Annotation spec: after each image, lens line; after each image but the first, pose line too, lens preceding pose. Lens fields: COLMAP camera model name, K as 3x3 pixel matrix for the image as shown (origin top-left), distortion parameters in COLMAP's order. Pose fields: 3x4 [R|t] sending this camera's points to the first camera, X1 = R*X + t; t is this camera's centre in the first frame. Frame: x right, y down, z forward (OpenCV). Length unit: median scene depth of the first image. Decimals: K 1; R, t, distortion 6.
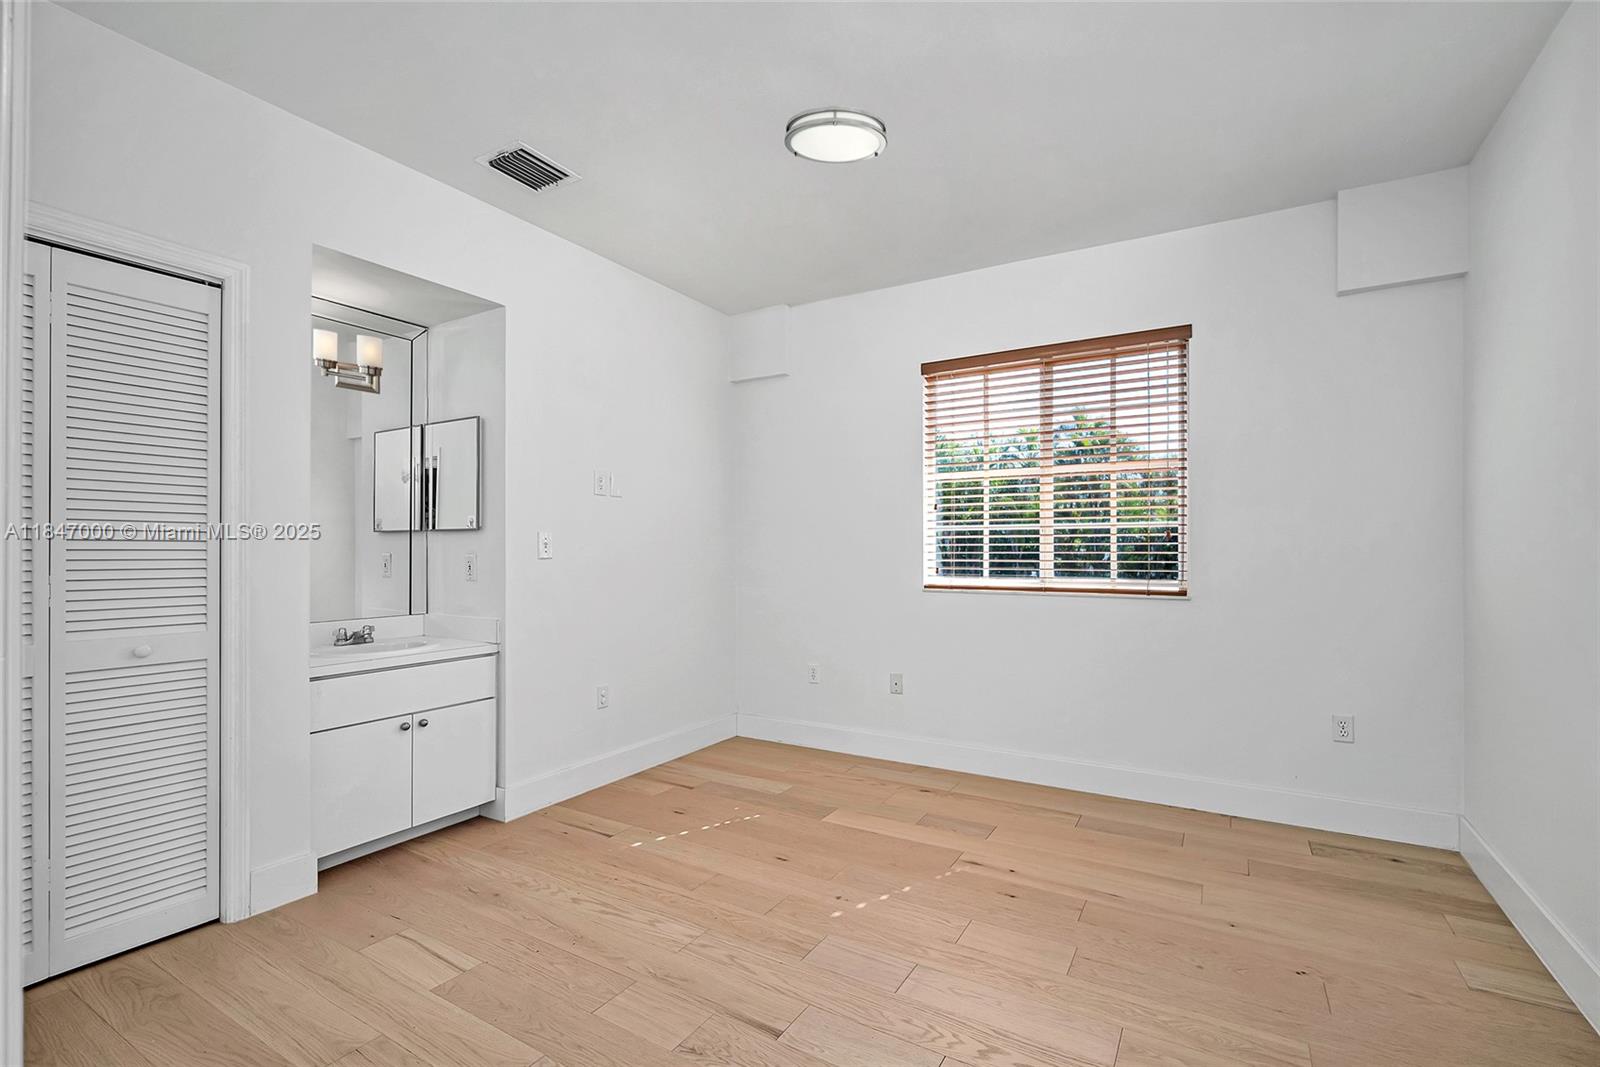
lens RADIAL K [[705.9, 0, 809.1], [0, 705.9, 548.1], [0, 0, 1]] dist [0.000408, 0.000794]
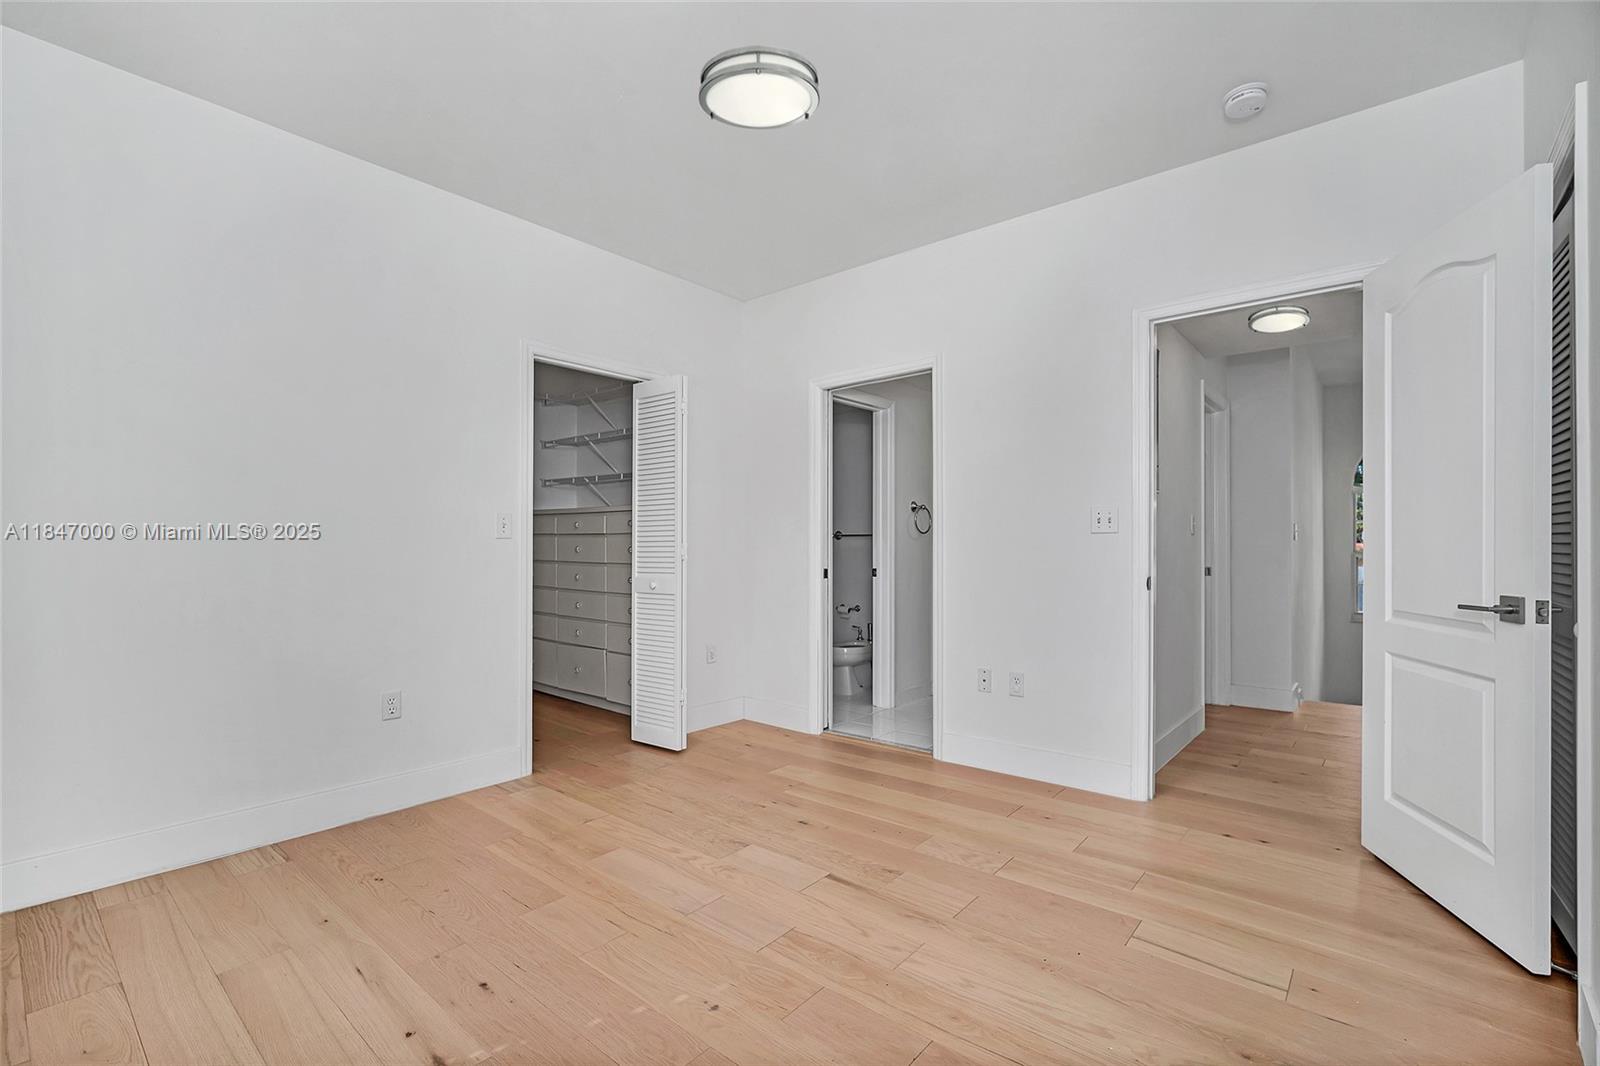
lens RADIAL K [[705.9, 0, 809.1], [0, 705.9, 547.6], [0, 0, 1]] dist [0.000408, 0.000794]
pose [[-0.986370, 0.000453, 0.164541, -0.128476], [0.000087, 0.999998, -0.002233, 0.034048], [-0.164542, -0.002188, -0.986368, 1.307895]]
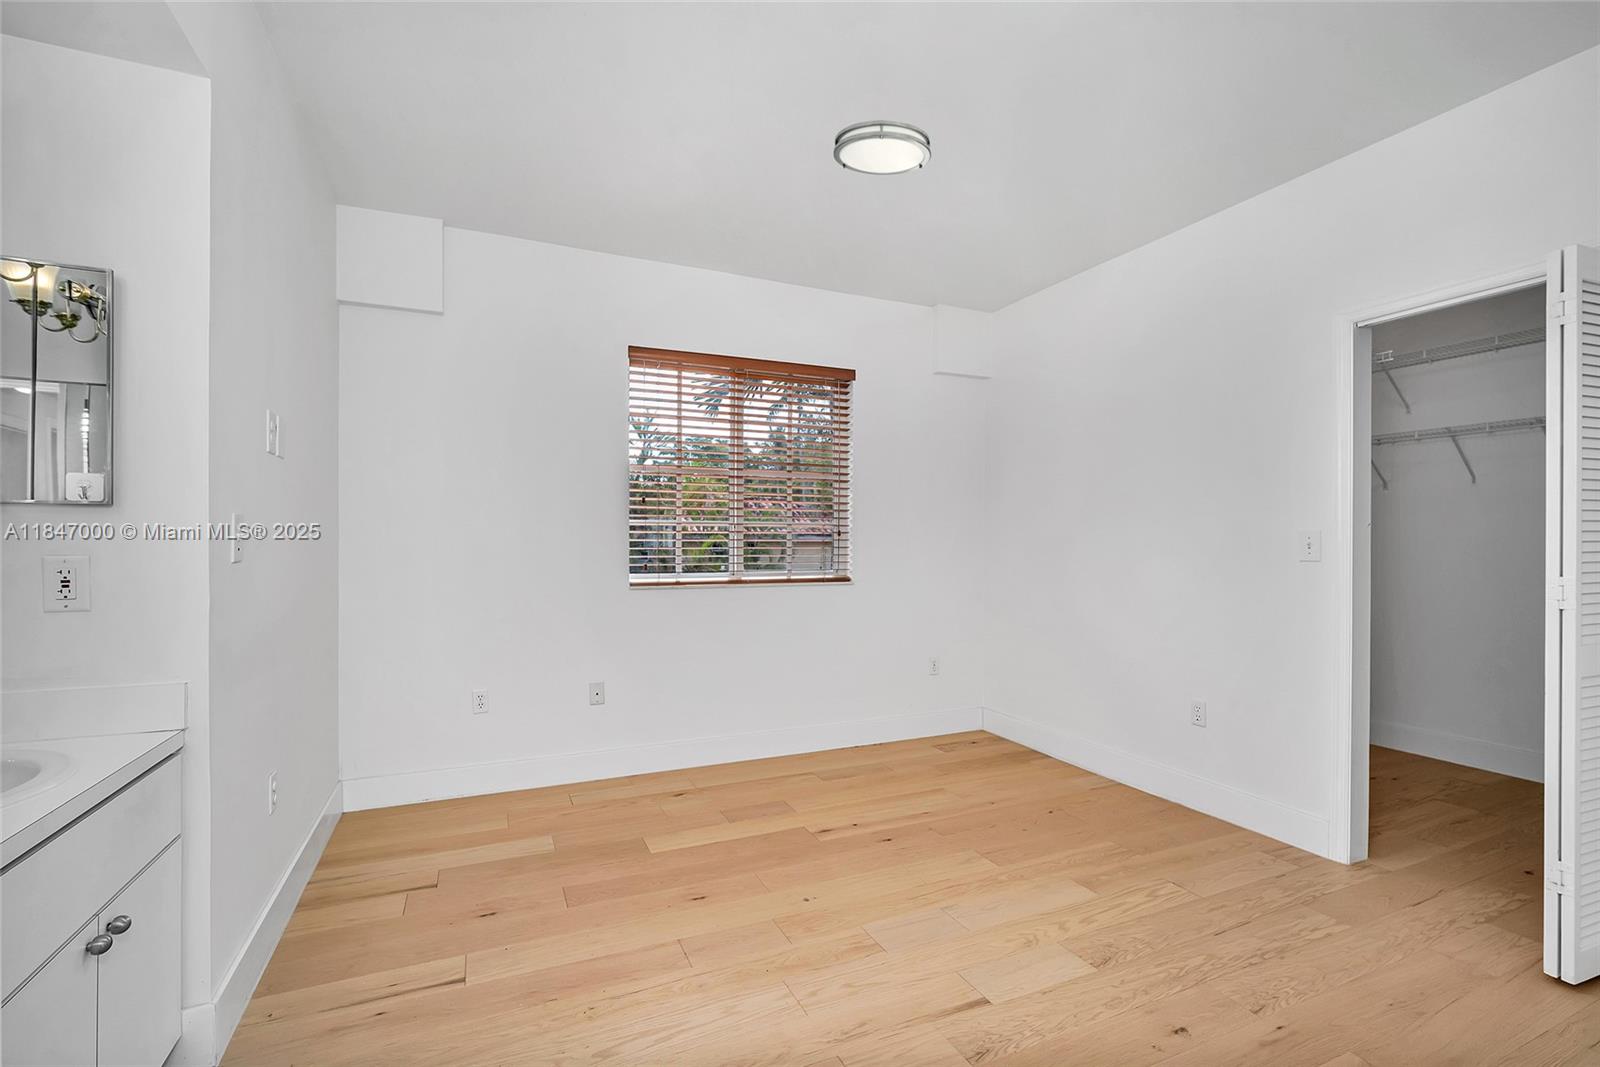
lens RADIAL K [[710.7, 0, 801.7], [0, 710.7, 548.1], [0, 0, 1]] dist [-0.002951, -0.000148]
pose [[0.578222, 0.000878, 0.815879, -0.601825], [-0.006257, 0.999975, 0.003358, 0.002150], [-0.815855, -0.007047, 0.578213, 0.342798]]
